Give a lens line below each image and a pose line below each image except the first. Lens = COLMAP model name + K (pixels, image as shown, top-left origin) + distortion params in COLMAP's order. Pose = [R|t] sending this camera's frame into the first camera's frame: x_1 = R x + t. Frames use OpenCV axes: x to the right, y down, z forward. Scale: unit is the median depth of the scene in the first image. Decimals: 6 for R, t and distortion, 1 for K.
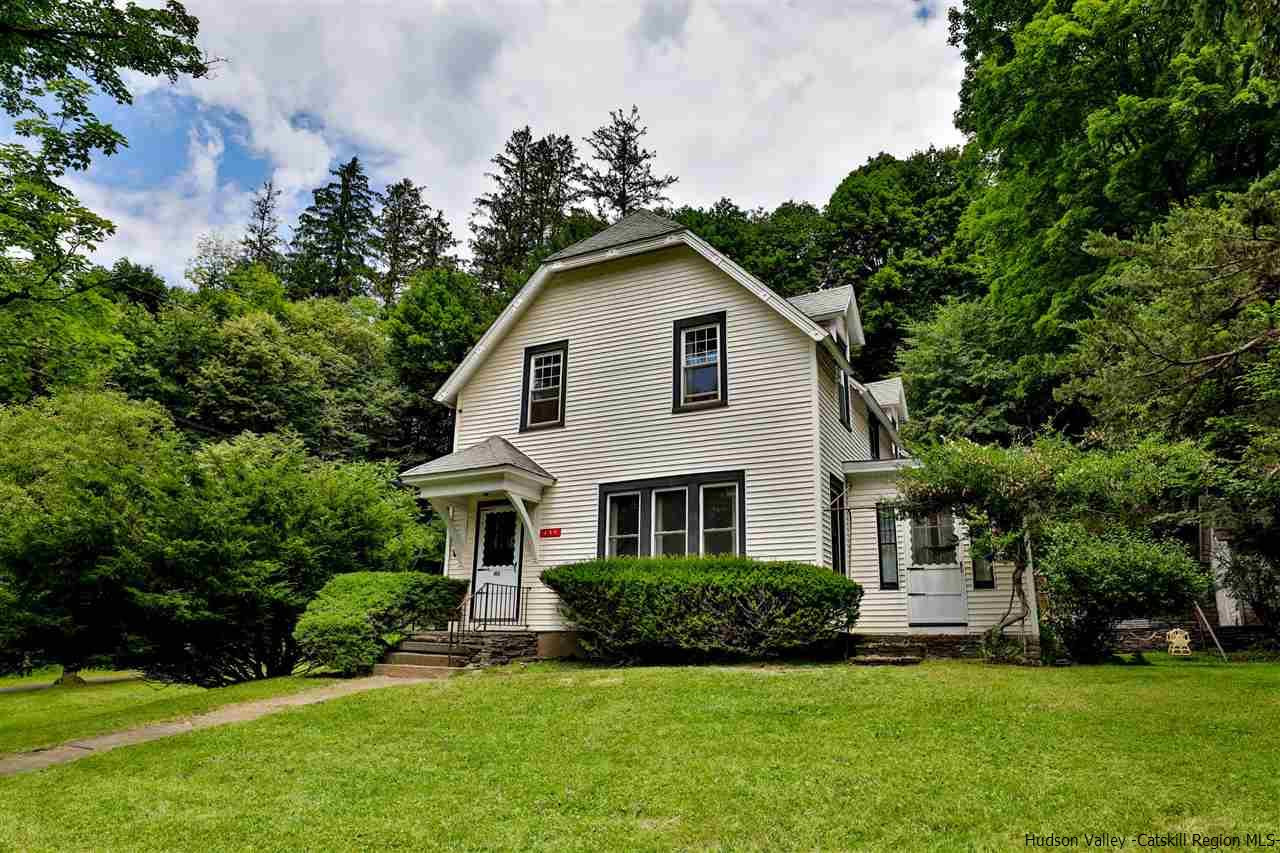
lens RADIAL K [[662.3, 0, 640.9], [0, 662.3, 455.2], [0, 0, 1]] dist [-0.003626, 0.000459]
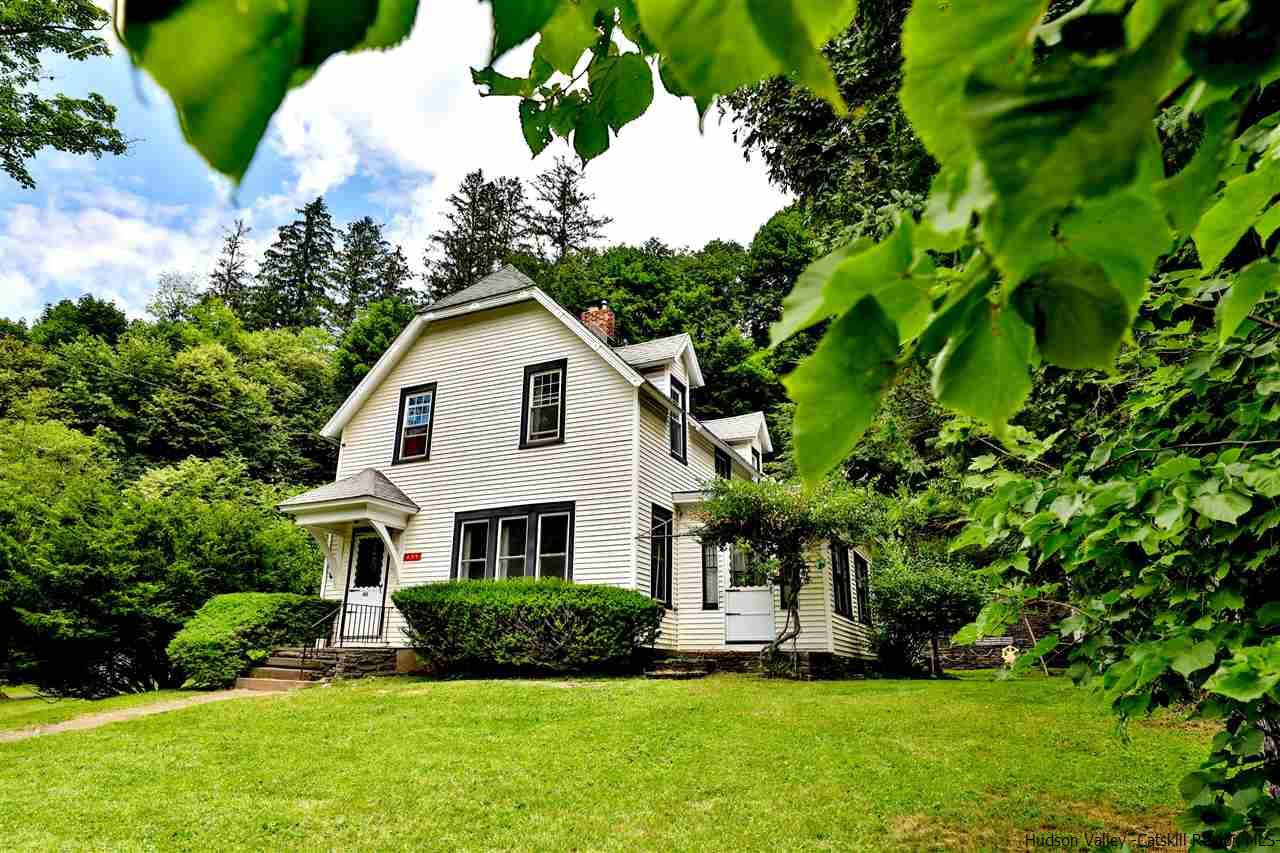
lens RADIAL K [[661.5, 0, 640.0], [0, 661.5, 426.5], [0, 0, 1]] dist [-0.001803, 0.001906]
pose [[0.999991, -0.000368, -0.004322, 0.241380], [0.000084, 0.997843, -0.065642, -0.026372], [0.004337, 0.065641, 0.997834, -0.108953]]
